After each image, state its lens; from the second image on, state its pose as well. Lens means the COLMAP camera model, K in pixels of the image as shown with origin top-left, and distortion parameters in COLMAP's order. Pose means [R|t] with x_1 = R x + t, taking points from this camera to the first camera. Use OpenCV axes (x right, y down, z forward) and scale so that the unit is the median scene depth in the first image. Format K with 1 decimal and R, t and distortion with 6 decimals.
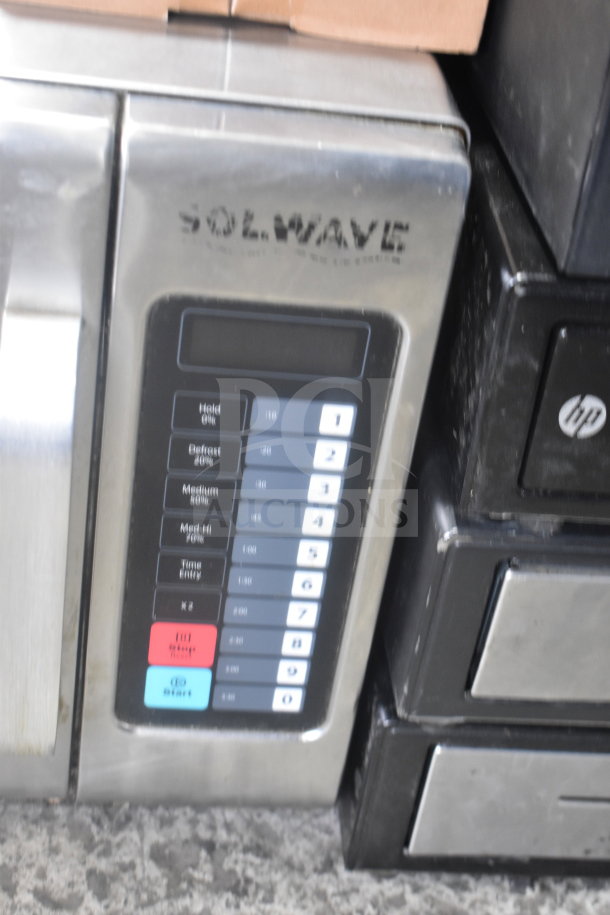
lens RADIAL K [[1460.2, 0, 305.0], [0, 1460.2, 457.5], [0, 0, 1]] dist [-0.007697, -0.015183]
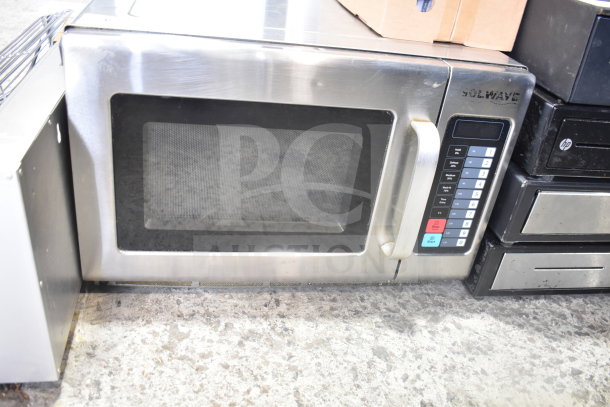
lens RADIAL K [[529.8, 0, 305.0], [0, 529.8, 203.5], [0, 0, 1]] dist [-0.083104, 0.002576]
pose [[0.995409, -0.054764, 0.078492, -0.549913], [0.059899, 0.996110, -0.064630, 0.158369], [-0.074647, 0.069035, 0.994818, -0.223338]]
